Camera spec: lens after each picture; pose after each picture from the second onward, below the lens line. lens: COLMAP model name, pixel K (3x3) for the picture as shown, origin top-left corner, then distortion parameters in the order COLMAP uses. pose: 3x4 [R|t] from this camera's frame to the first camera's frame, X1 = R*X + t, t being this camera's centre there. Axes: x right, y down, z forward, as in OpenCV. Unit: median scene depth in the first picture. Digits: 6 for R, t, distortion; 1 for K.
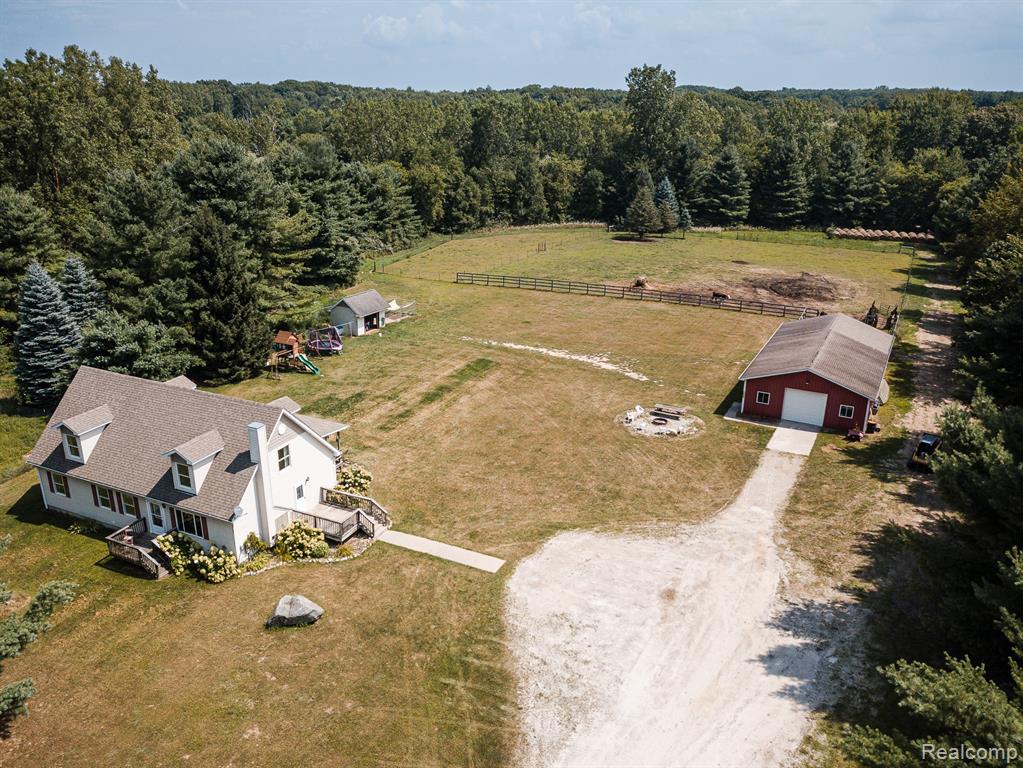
lens RADIAL K [[802.9, 0, 502.2], [0, 802.9, 377.7], [0, 0, 1]] dist [0.018707, -0.013051]
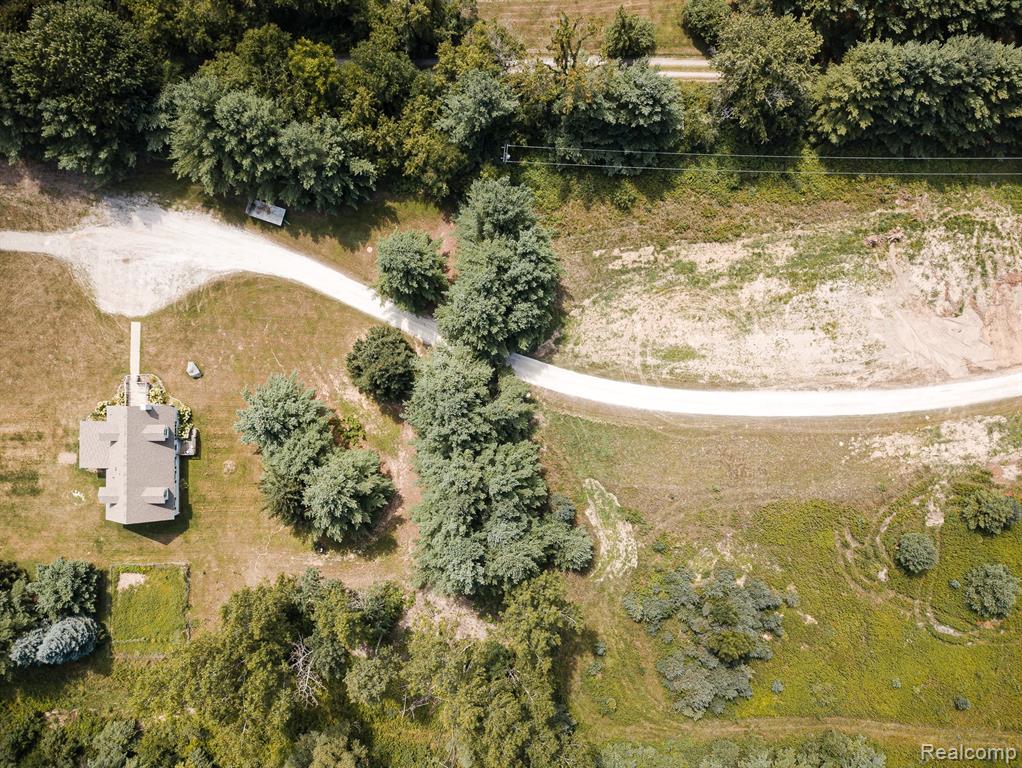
lens RADIAL K [[802.1, 0, 501.7], [0, 802.1, 377.7], [0, 0, 1]] dist [0.018707, -0.013051]
pose [[-0.431925, -0.901906, -0.002675, -0.462580], [0.277450, -0.135692, 0.951109, -1.344982], [-0.858174, 0.410066, 0.308843, -0.537291]]
